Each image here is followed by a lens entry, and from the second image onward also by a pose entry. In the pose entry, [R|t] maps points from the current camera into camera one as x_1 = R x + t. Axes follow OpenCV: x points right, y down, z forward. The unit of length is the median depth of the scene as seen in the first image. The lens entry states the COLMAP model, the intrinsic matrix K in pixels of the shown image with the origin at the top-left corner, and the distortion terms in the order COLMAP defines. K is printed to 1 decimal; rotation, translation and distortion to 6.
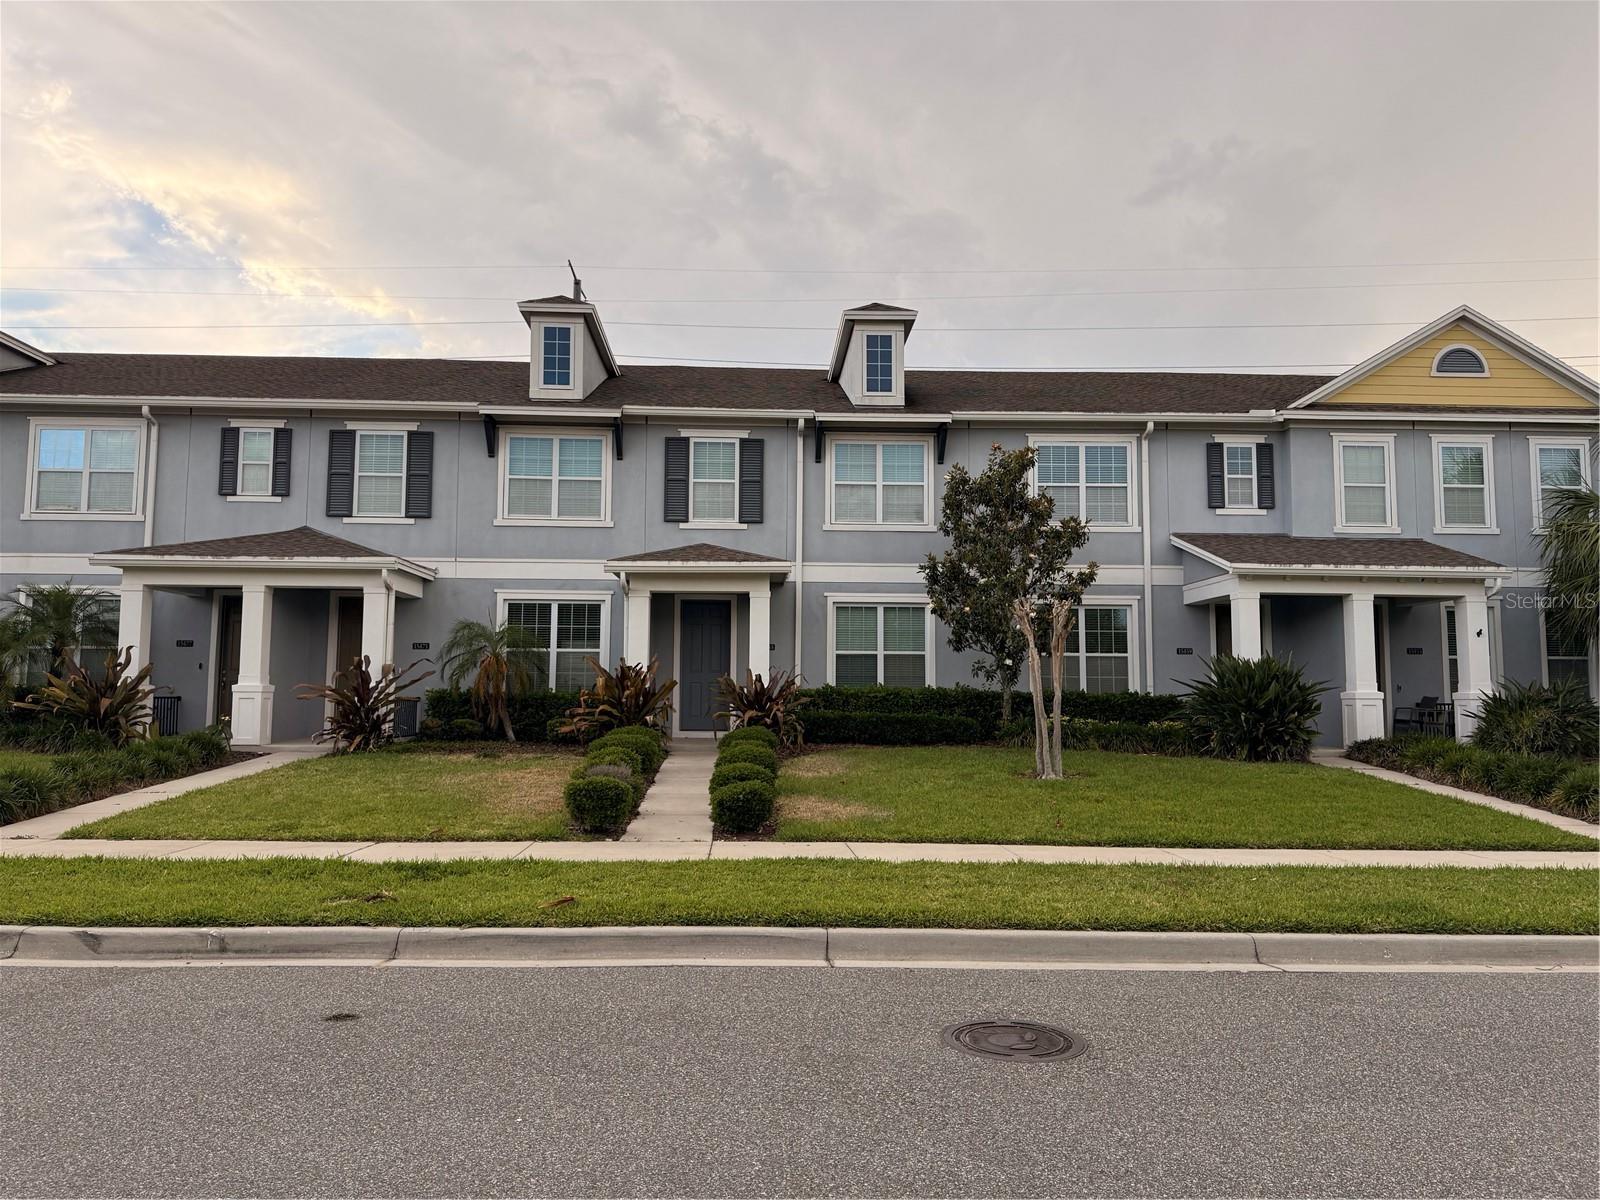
lens RADIAL K [[1126.7, 0, 799.9], [0, 1126.7, 578.0], [0, 0, 1]] dist [-0.040021, -0.126976]
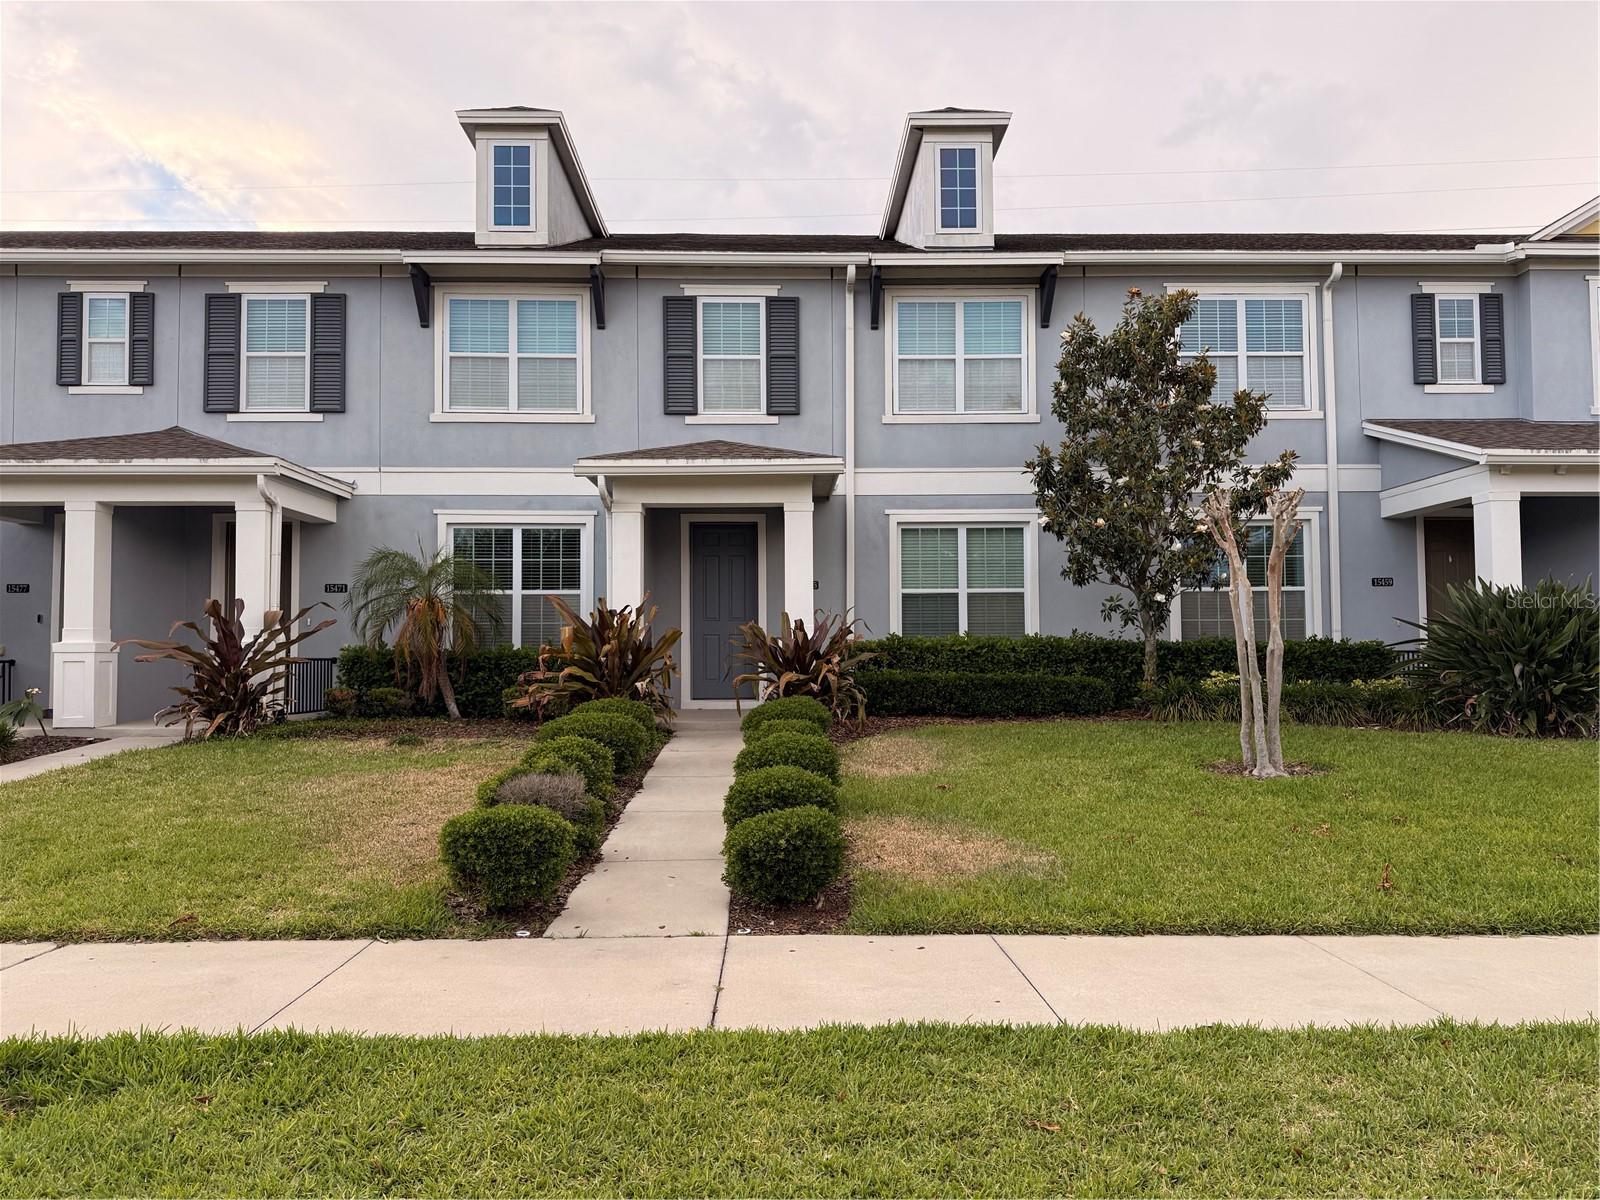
lens RADIAL K [[1124.4, 0, 775.0], [0, 1124.4, 600.7], [0, 0, 1]] dist [-0.150877, 0.000442]
pose [[0.998881, -0.012737, -0.045545, -0.018885], [0.015302, 0.998290, 0.056422, 0.032913], [0.044749, -0.057056, 0.997368, 0.297352]]
